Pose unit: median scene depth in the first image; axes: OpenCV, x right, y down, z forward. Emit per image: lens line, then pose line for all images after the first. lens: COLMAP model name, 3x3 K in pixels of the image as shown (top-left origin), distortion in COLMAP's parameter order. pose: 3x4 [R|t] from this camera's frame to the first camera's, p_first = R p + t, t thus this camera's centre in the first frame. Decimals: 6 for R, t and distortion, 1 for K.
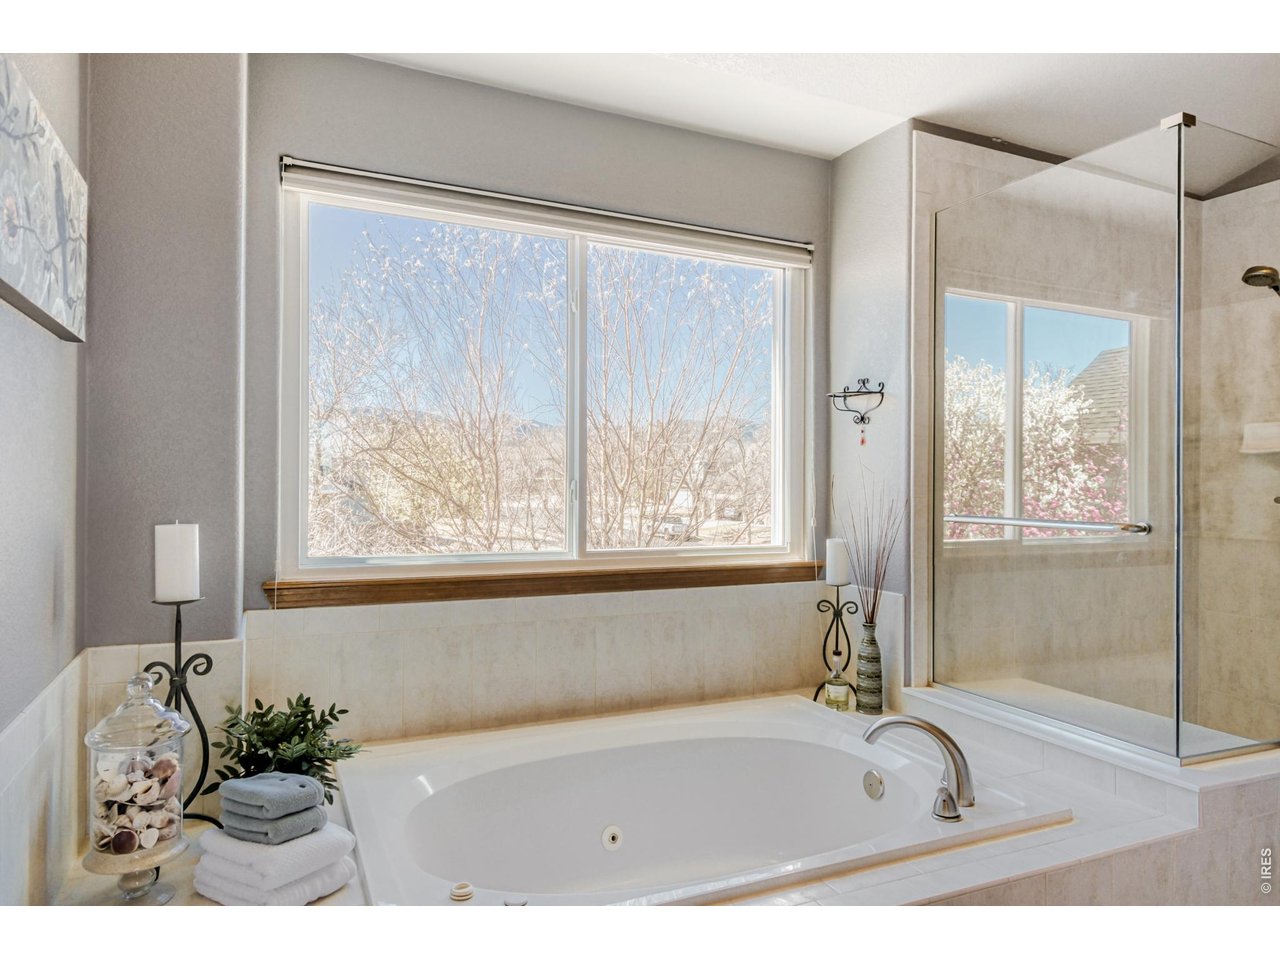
lens RADIAL K [[780.8, 0, 645.3], [0, 780.8, 478.6], [0, 0, 1]] dist [-0.000559, -0.003269]
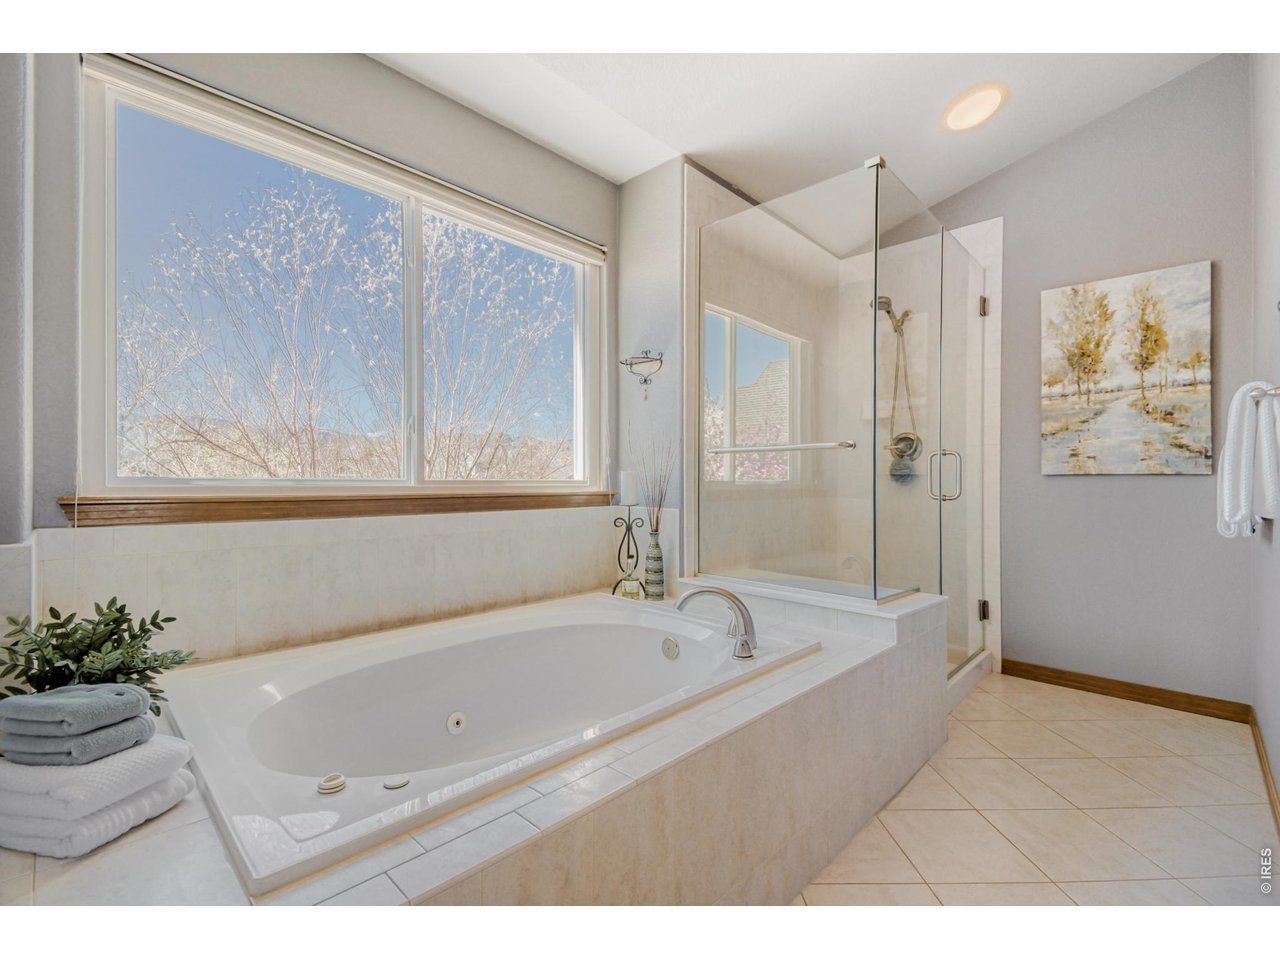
lens RADIAL K [[560.0, 0, 644.4], [0, 560.0, 475.8], [0, 0, 1]] dist [0.008972, -0.011422]
pose [[0.936886, -0.004633, 0.349604, -0.073324], [-0.000321, 0.999900, 0.014113, 0.093863], [-0.349634, -0.013334, 0.936791, 0.147655]]
